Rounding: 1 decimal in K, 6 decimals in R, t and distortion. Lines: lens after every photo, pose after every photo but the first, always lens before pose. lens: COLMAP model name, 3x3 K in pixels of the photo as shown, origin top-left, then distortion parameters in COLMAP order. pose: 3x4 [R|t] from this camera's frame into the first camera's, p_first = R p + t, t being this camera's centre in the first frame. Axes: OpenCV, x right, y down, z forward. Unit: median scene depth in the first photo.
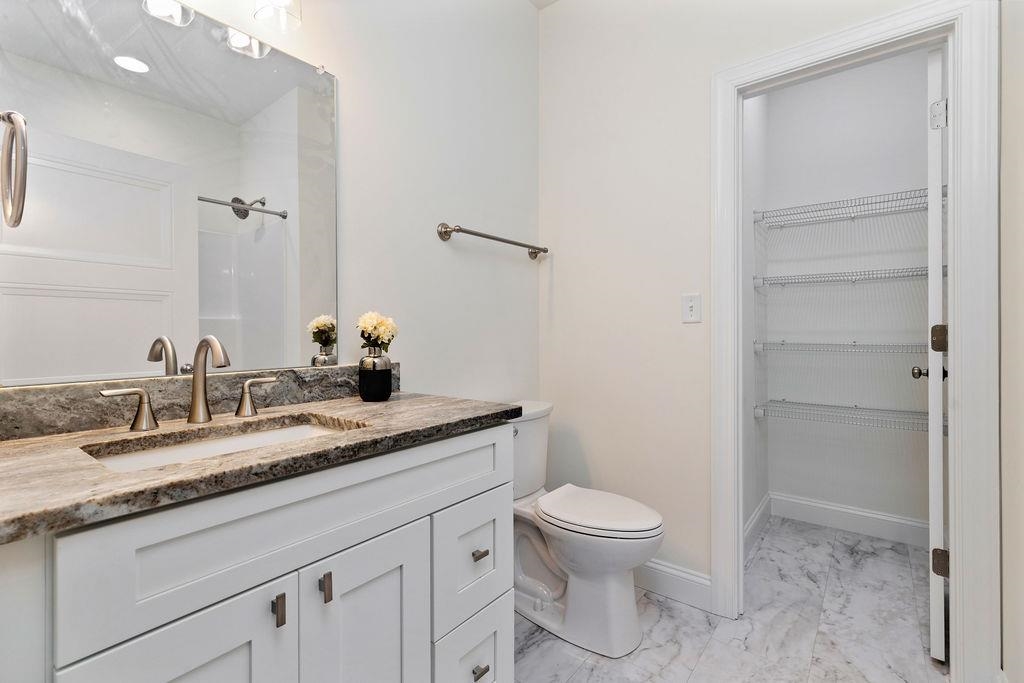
lens RADIAL K [[475.5, 0, 513.1], [0, 475.5, 335.1], [0, 0, 1]] dist [0.005425, -0.000558]
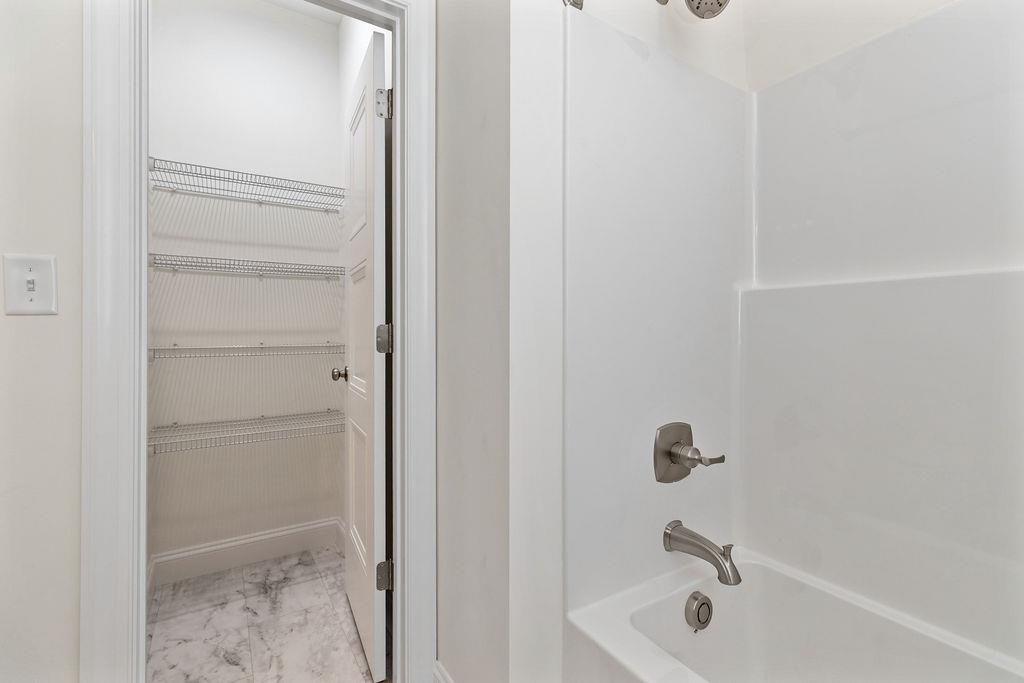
lens RADIAL K [[475.5, 0, 530.1], [0, 475.5, 326.6], [0, 0, 1]] dist [0.005425, -0.000558]
pose [[0.345321, 0.010741, 0.938423, 0.069632], [0.005645, 0.999893, -0.013522, -0.003166], [-0.938468, 0.009967, 0.345223, 0.267210]]
